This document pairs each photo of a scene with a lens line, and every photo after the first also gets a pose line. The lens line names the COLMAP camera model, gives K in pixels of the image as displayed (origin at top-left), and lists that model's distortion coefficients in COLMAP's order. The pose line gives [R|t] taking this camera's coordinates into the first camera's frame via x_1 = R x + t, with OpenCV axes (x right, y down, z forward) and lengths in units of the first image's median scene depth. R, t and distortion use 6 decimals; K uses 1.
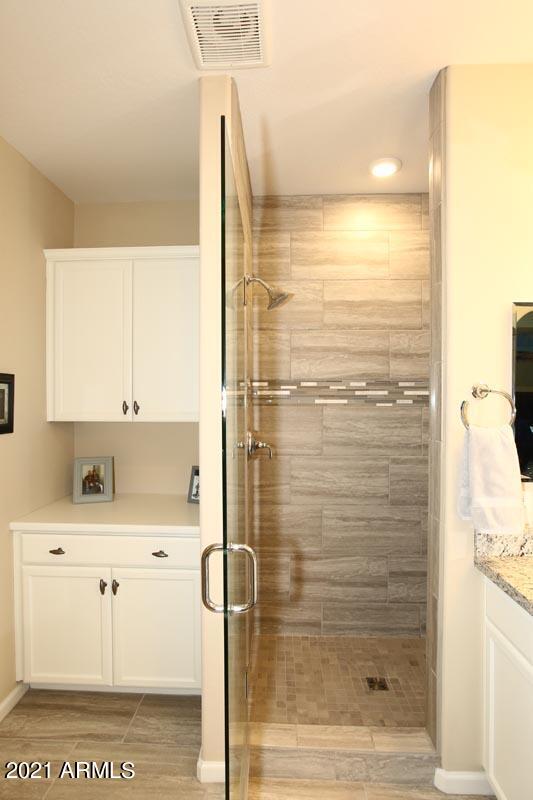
lens RADIAL K [[412.5, 0, 257.0], [0, 412.5, 402.3], [0, 0, 1]] dist [-0.053187, 0.025584]
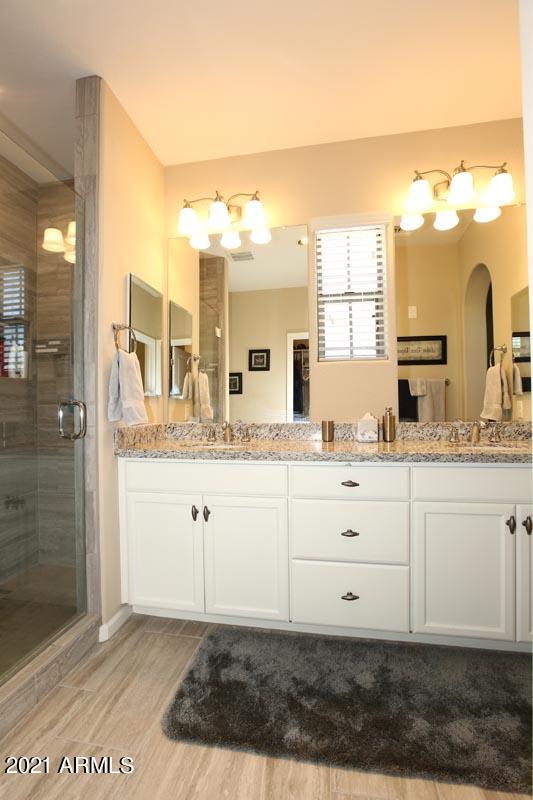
lens RADIAL K [[371.4, 0, 263.0], [0, 371.4, 403.1], [0, 0, 1]] dist [-0.053158, 0.019560]
pose [[0.132304, 0.013728, 0.991114, -0.374187], [0.019618, 0.999672, -0.016465, 0.157363], [-0.991015, 0.021622, 0.131991, 0.213672]]
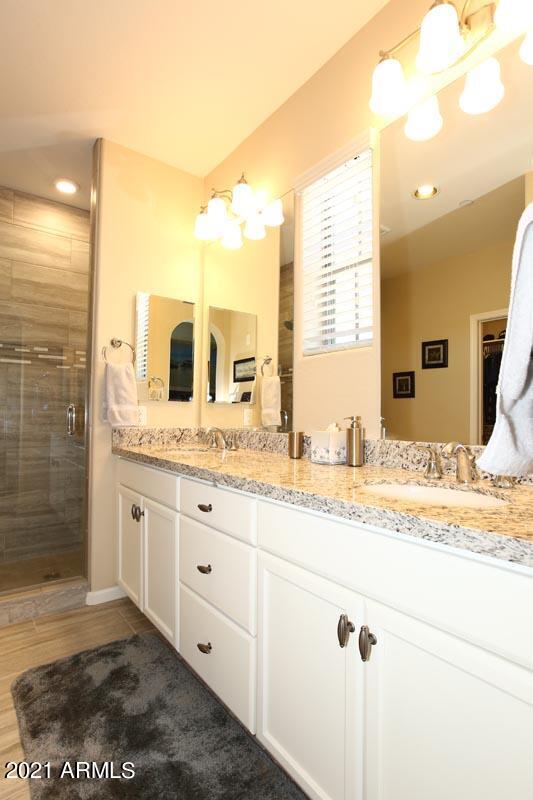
lens RADIAL K [[402.2, 0, 263.0], [0, 402.2, 403.8], [0, 0, 1]] dist [-0.027291, 0.000793]
pose [[0.764243, 0.024660, 0.644457, -0.014439], [-0.003664, 0.999419, -0.033897, 0.161283], [-0.644918, 0.023544, 0.763889, -0.355051]]
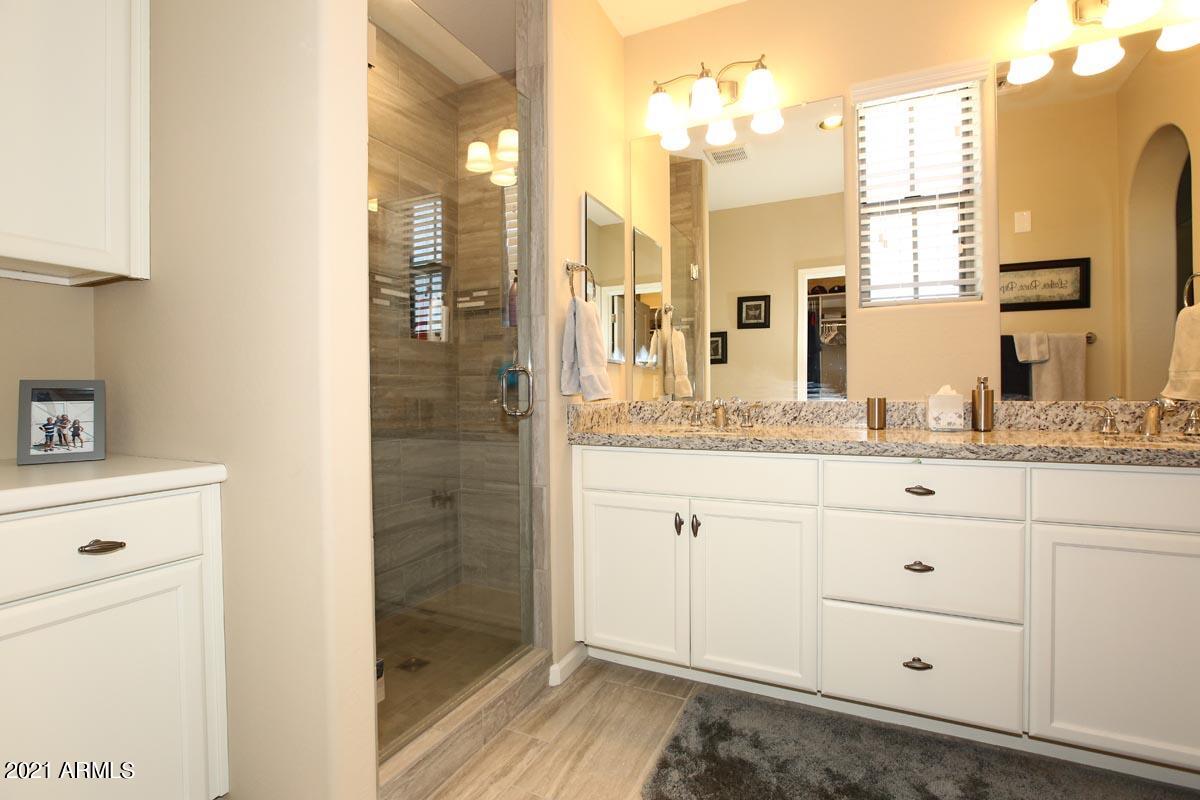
lens RADIAL K [[557.1, 0, 597.3], [0, 557.1, 392.6], [0, 0, 1]] dist [-0.053158, 0.019560]
pose [[0.387362, -0.003837, 0.921920, -0.428382], [0.015031, 0.999885, -0.002154, 0.175297], [-0.921805, 0.014692, 0.387375, 0.247511]]
